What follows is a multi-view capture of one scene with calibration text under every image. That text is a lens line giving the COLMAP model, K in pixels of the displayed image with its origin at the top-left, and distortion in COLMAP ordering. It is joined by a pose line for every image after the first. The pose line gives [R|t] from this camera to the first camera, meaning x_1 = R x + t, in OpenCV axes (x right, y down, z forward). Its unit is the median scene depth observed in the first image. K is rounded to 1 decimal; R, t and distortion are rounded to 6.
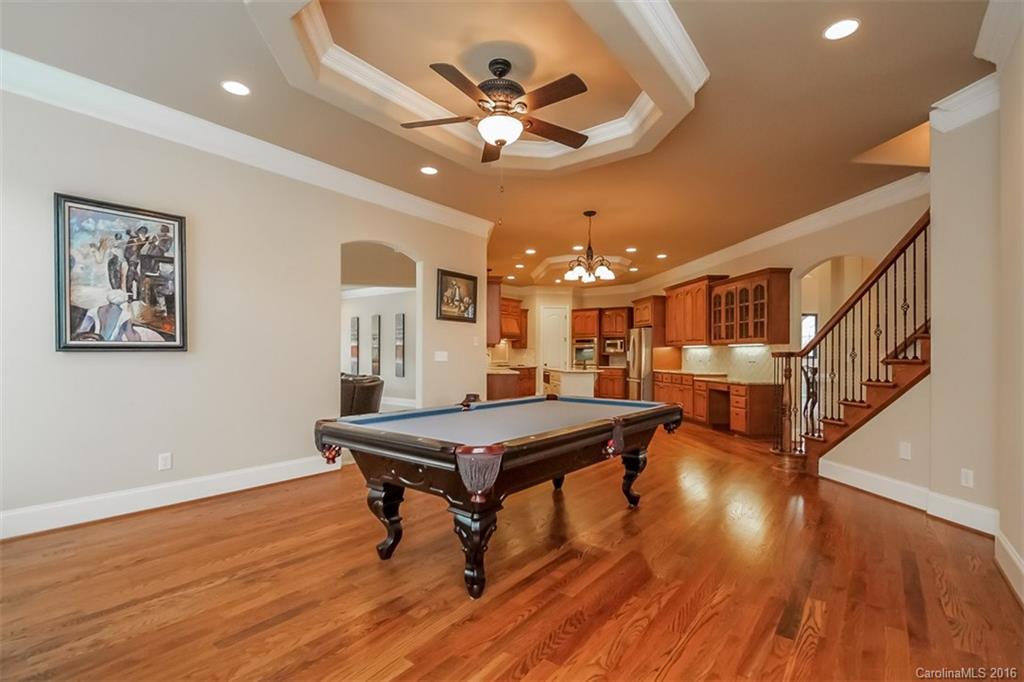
lens RADIAL K [[475.5, 0, 514.7], [0, 475.5, 359.2], [0, 0, 1]] dist [0.008559, -0.001523]
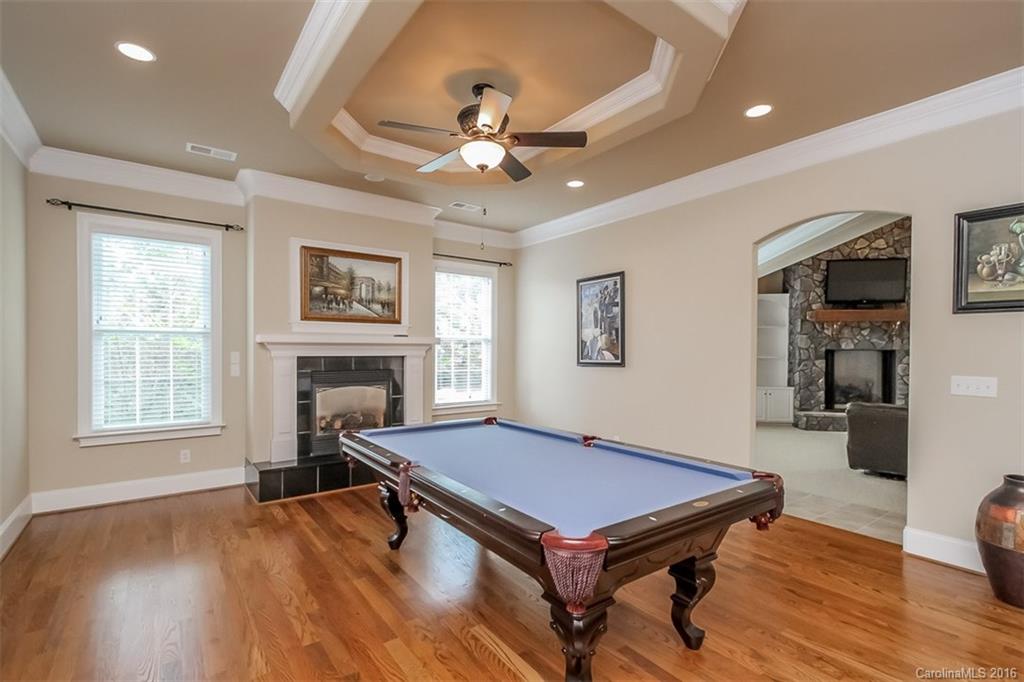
lens RADIAL K [[475.5, 0, 519.7], [0, 475.5, 360.6], [0, 0, 1]] dist [0.008559, -0.001523]
pose [[-0.276848, 0.016848, -0.960766, 0.794613], [-0.011083, 0.999724, 0.020724, -0.065749], [0.960850, 0.016386, -0.276585, 1.185219]]
